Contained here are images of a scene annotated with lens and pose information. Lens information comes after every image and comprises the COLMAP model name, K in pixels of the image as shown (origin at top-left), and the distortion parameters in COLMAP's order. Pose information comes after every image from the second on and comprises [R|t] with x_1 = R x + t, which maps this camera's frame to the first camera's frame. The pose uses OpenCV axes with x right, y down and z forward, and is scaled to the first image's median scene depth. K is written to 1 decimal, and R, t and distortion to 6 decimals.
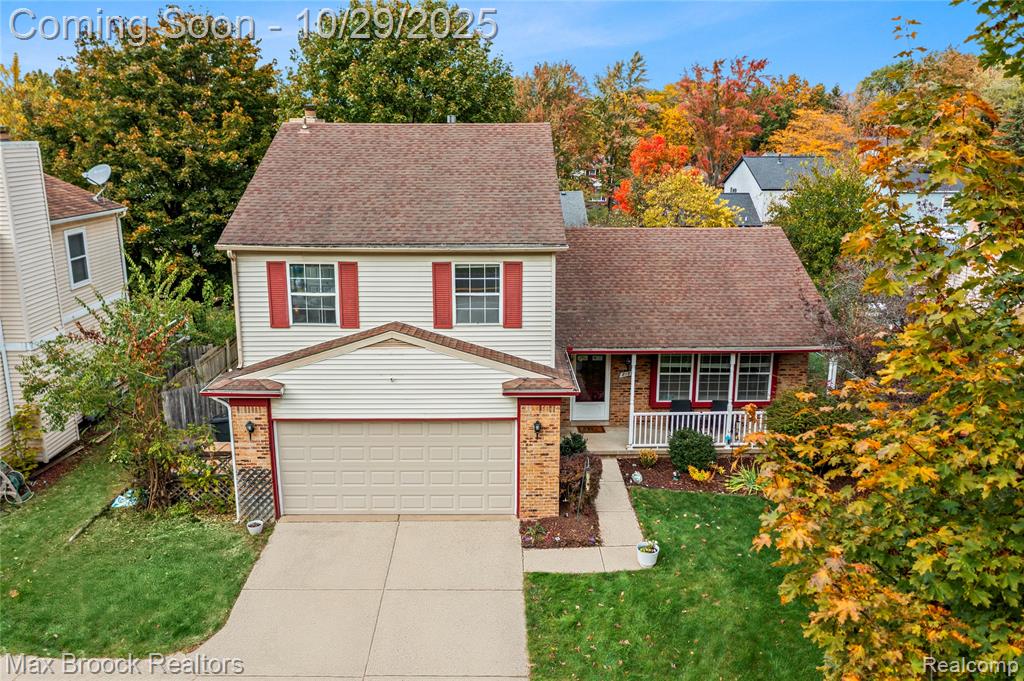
lens RADIAL K [[811.7, 0, 510.9], [0, 811.7, 339.2], [0, 0, 1]] dist [0.006561, -0.002965]
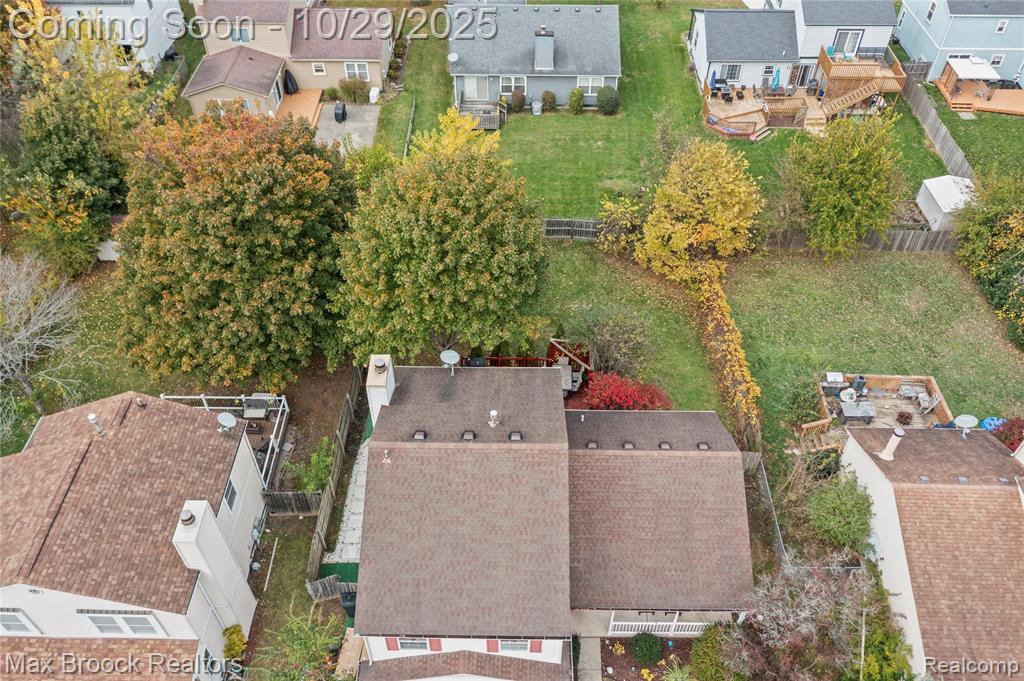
lens RADIAL K [[811.7, 0, 511.2], [0, 811.7, 342.5], [0, 0, 1]] dist [0.006561, -0.002965]
pose [[0.999456, 0.024448, -0.022150, -0.024783], [-0.008834, 0.845237, 0.534318, -1.365009], [0.031785, -0.533832, 0.844993, -0.044564]]
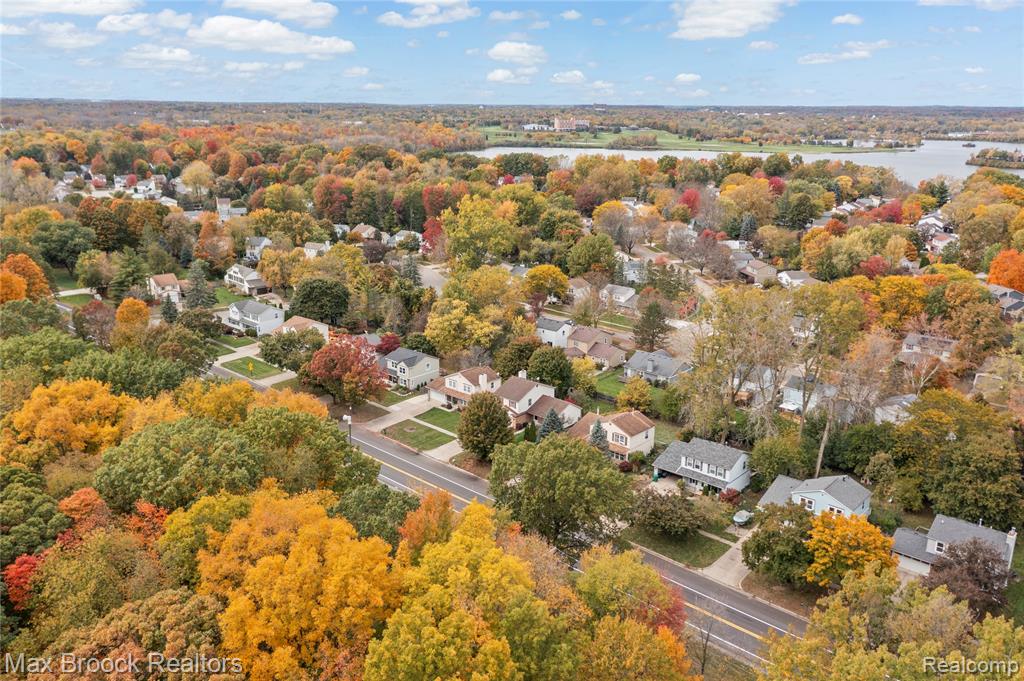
lens RADIAL K [[811.7, 0, 512.5], [0, 811.7, 342.3], [0, 0, 1]] dist [0.006561, -0.002965]
pose [[0.724658, 0.194244, -0.661165, 5.979062], [-0.165204, 0.980441, 0.106976, -1.736234], [0.669013, 0.031706, 0.742574, -5.918026]]
